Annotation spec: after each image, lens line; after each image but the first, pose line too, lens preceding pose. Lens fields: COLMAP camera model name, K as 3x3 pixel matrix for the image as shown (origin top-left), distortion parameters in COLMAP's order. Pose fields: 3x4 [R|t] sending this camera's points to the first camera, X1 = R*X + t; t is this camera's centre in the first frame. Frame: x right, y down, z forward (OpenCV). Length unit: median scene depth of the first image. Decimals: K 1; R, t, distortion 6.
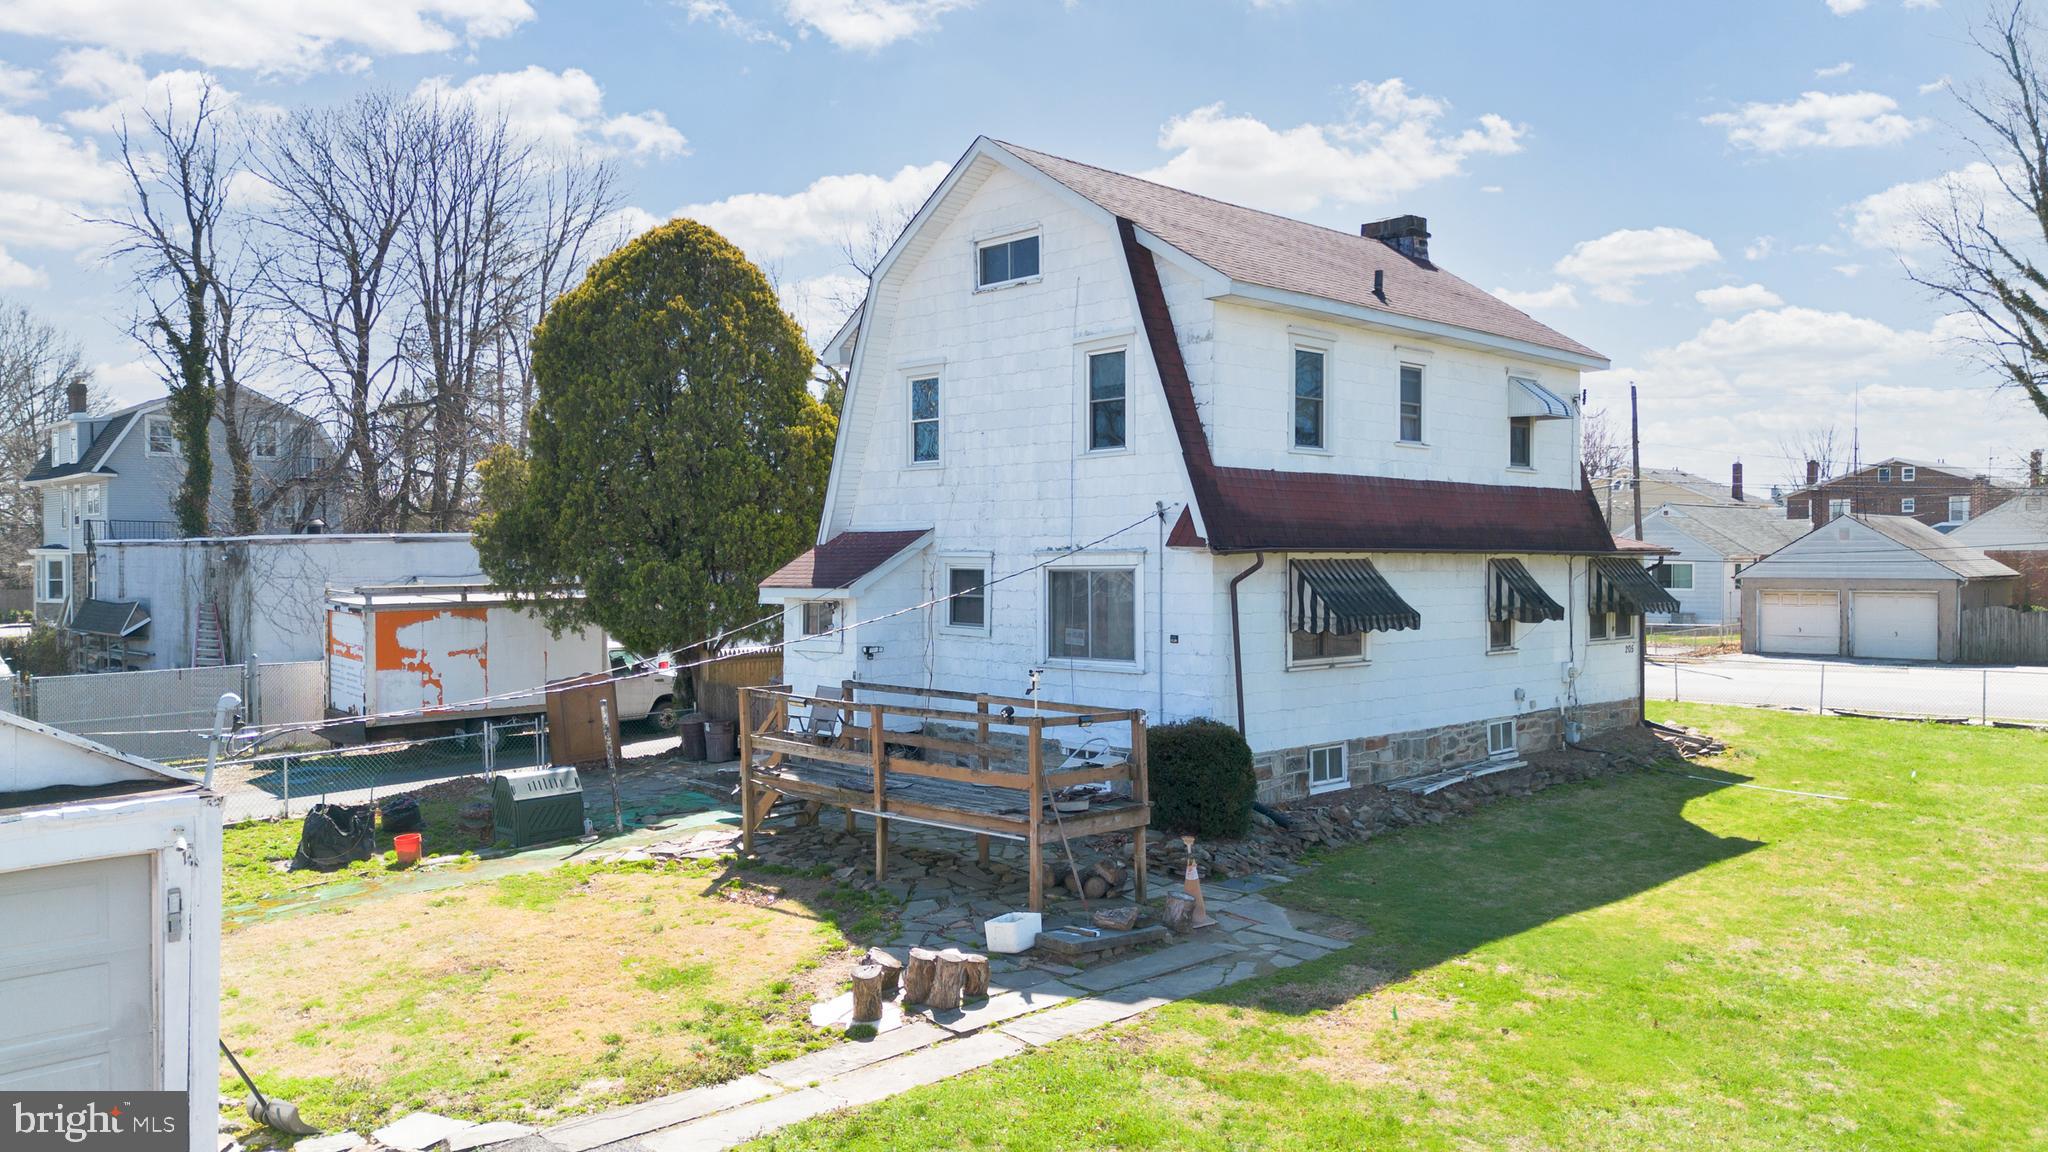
lens RADIAL K [[1447.9, 0, 1019.0], [0, 1447.9, 573.4], [0, 0, 1]] dist [0.084363, -0.082271]
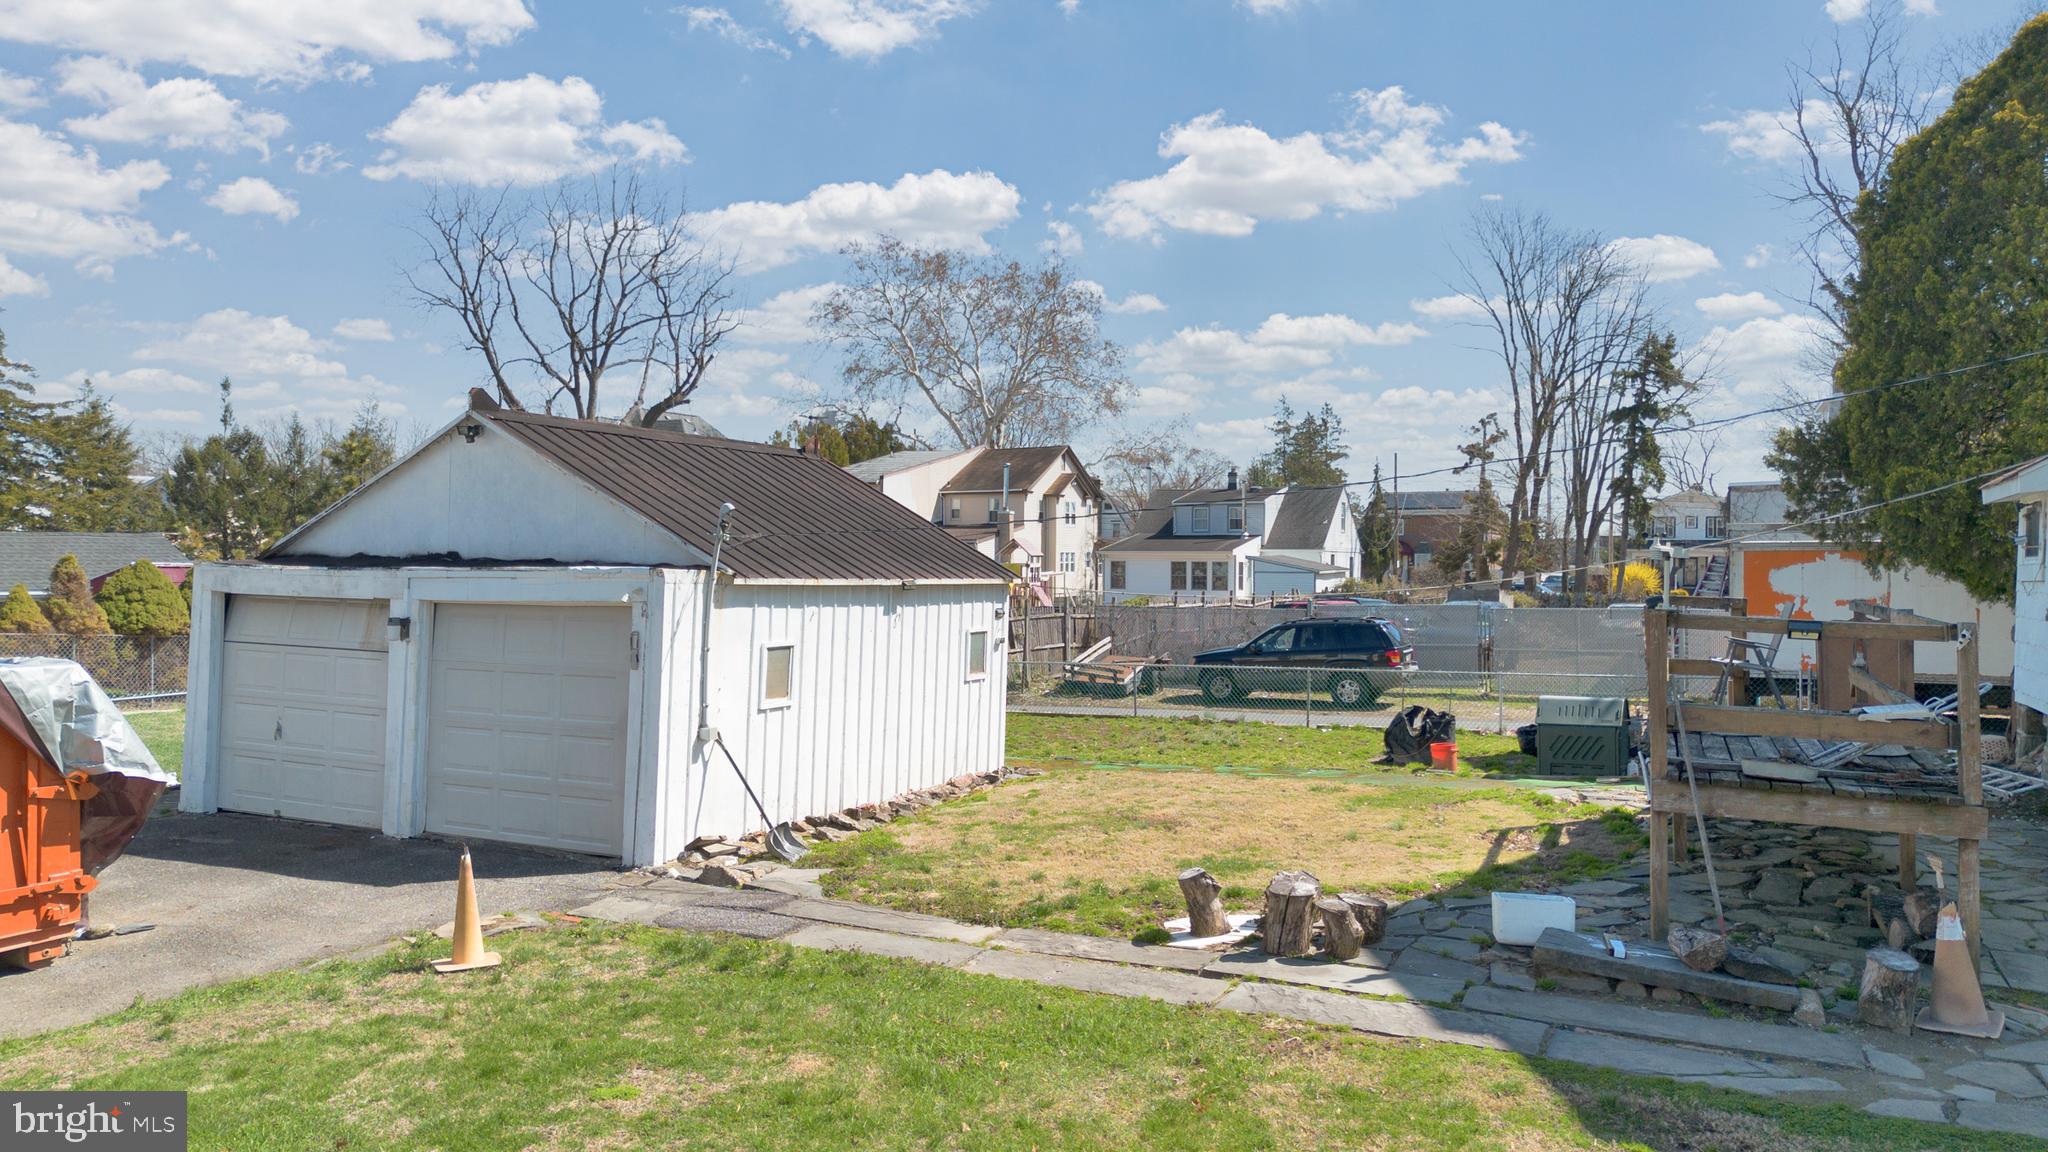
lens RADIAL K [[1447.9, 0, 1019.0], [0, 1447.9, 573.4], [0, 0, 1]] dist [0.084363, -0.082271]
pose [[0.352037, 0.015776, -0.935853, 0.362228], [-0.021552, 0.999729, 0.008746, 0.059888], [0.935738, 0.017091, 0.352282, 0.367180]]
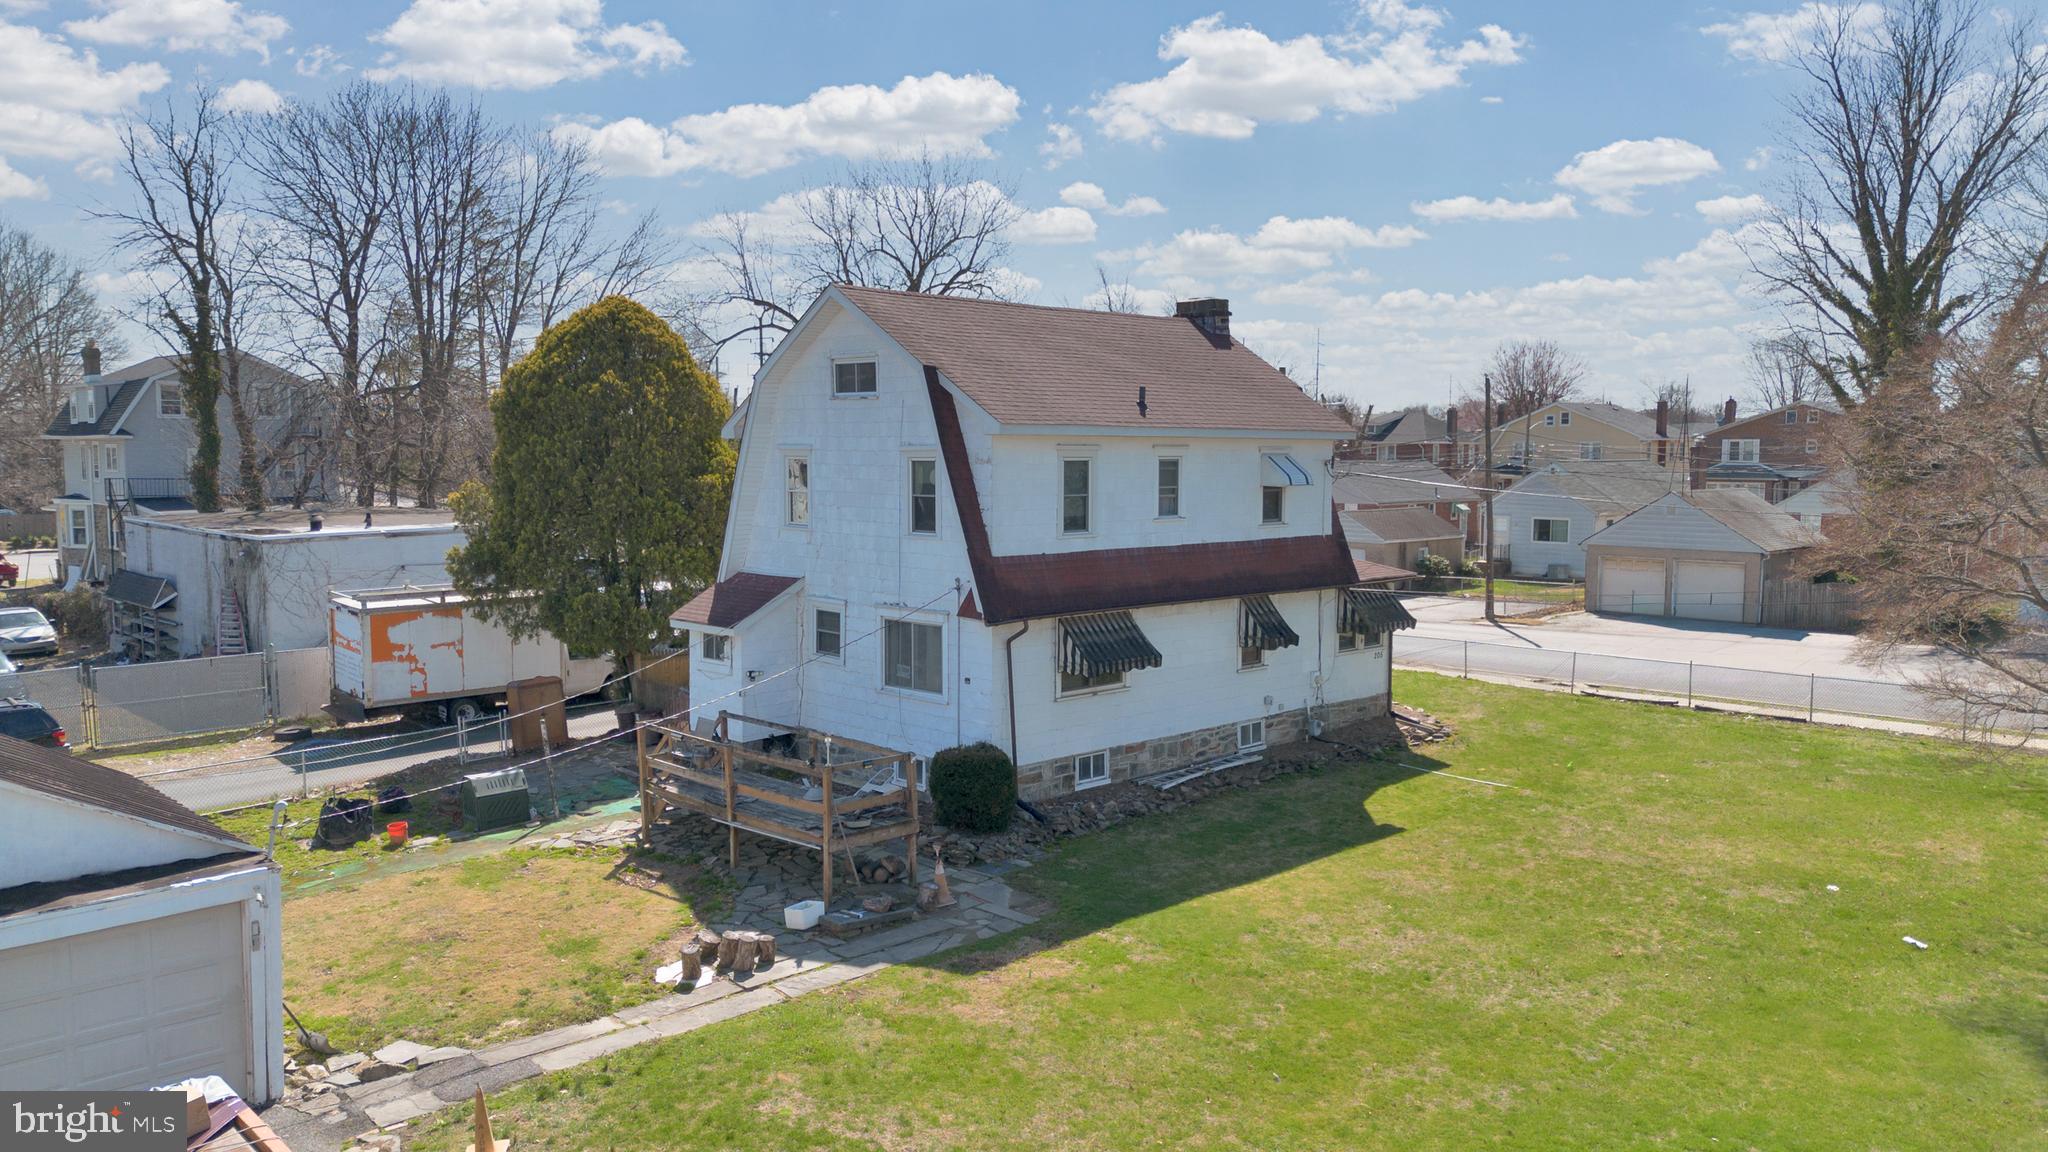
lens RADIAL K [[1447.9, 0, 1019.0], [0, 1447.9, 573.4], [0, 0, 1]] dist [0.084363, -0.082271]
pose [[0.999989, 0.004453, 0.001347, 0.142825], [-0.004540, 0.997294, 0.073375, -0.142511], [-0.001017, -0.073380, 0.997304, -0.309323]]
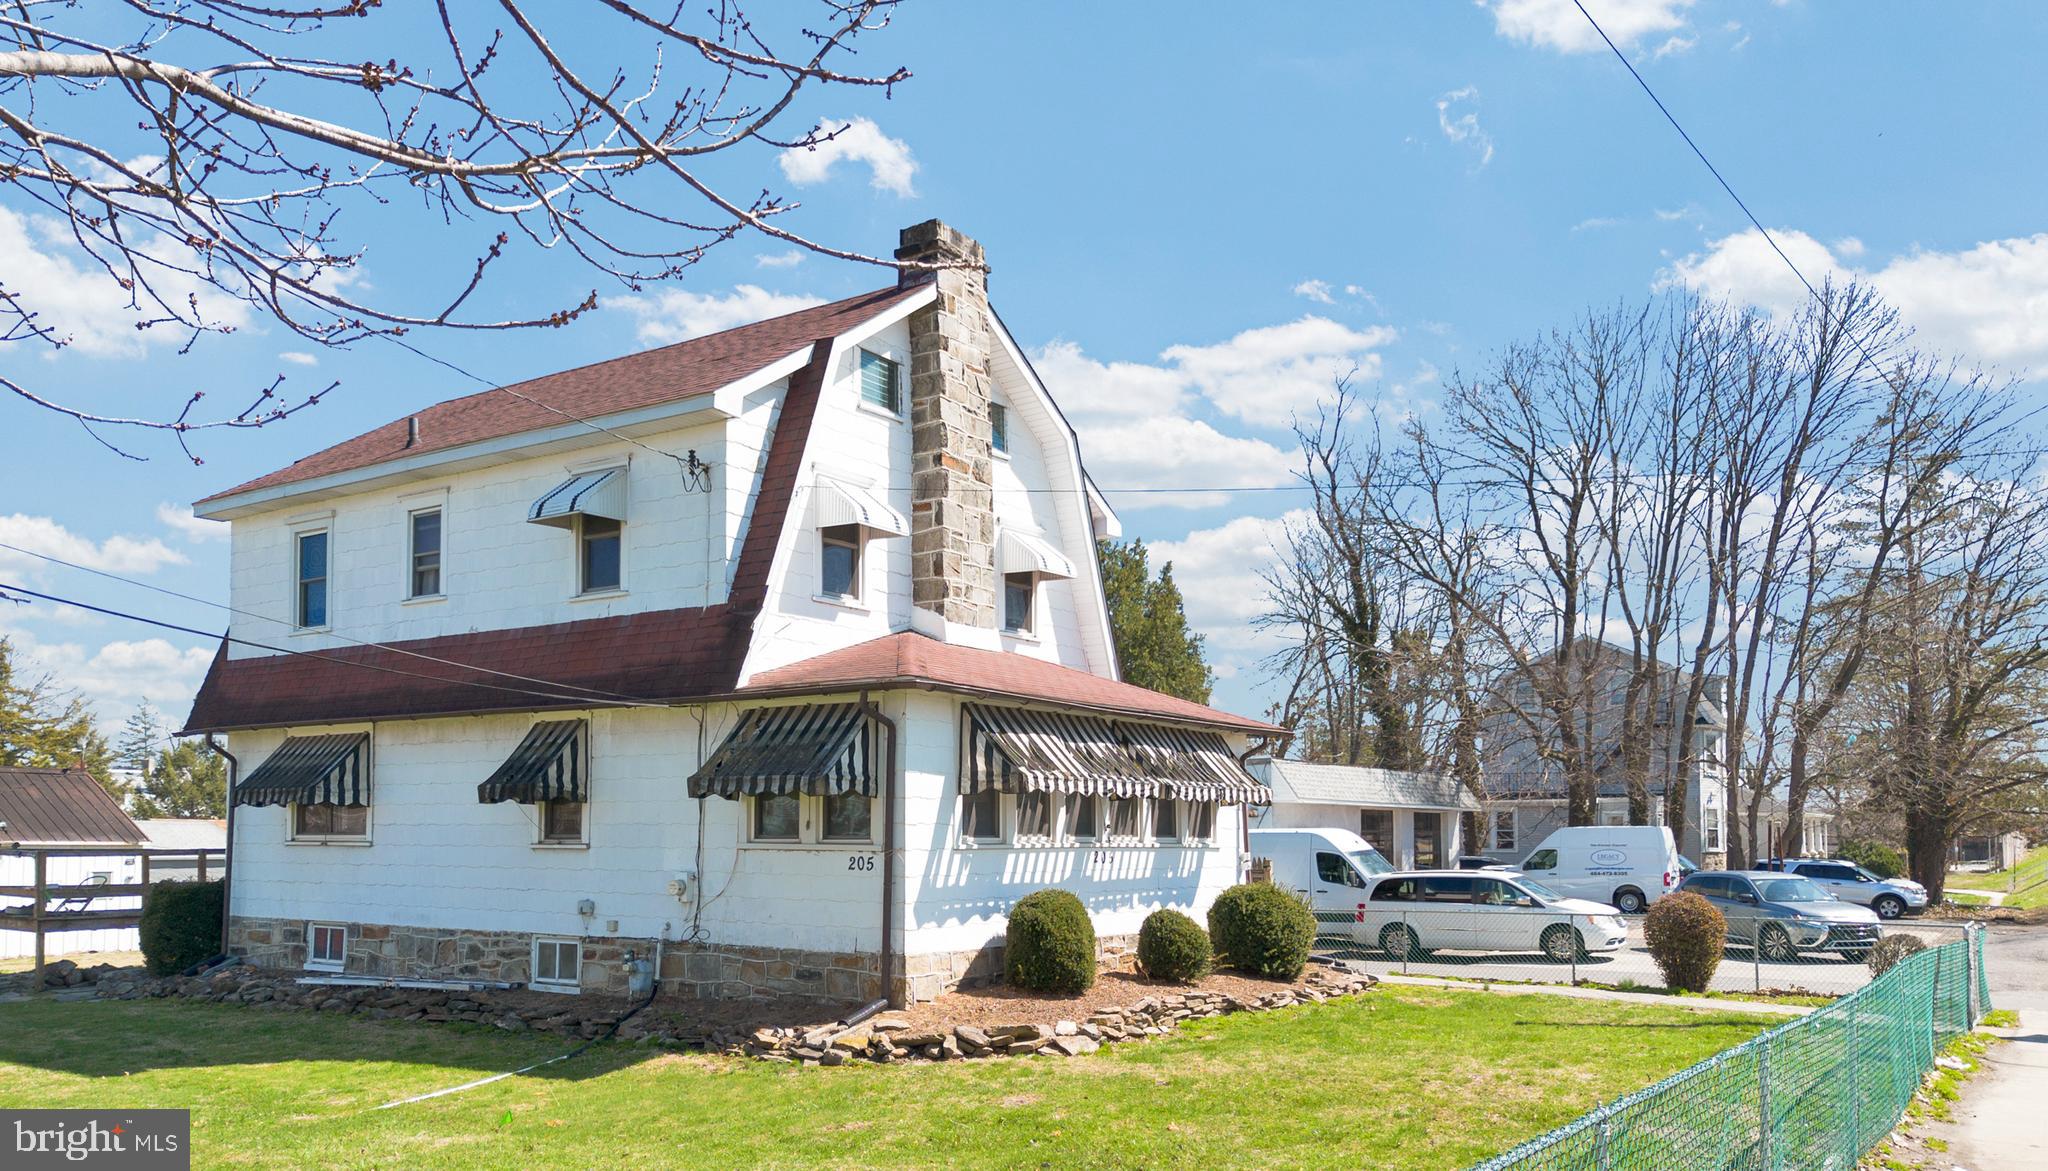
lens RADIAL K [[1523.5, 0, 1012.2], [0, 1523.5, 746.5], [0, 0, 1]] dist [0.050544, -0.005459]
pose [[0.197942, -0.055235, -0.978656, 1.323046], [-0.014655, 0.998133, -0.059298, 0.053368], [0.980104, 0.026080, 0.196763, 1.243045]]
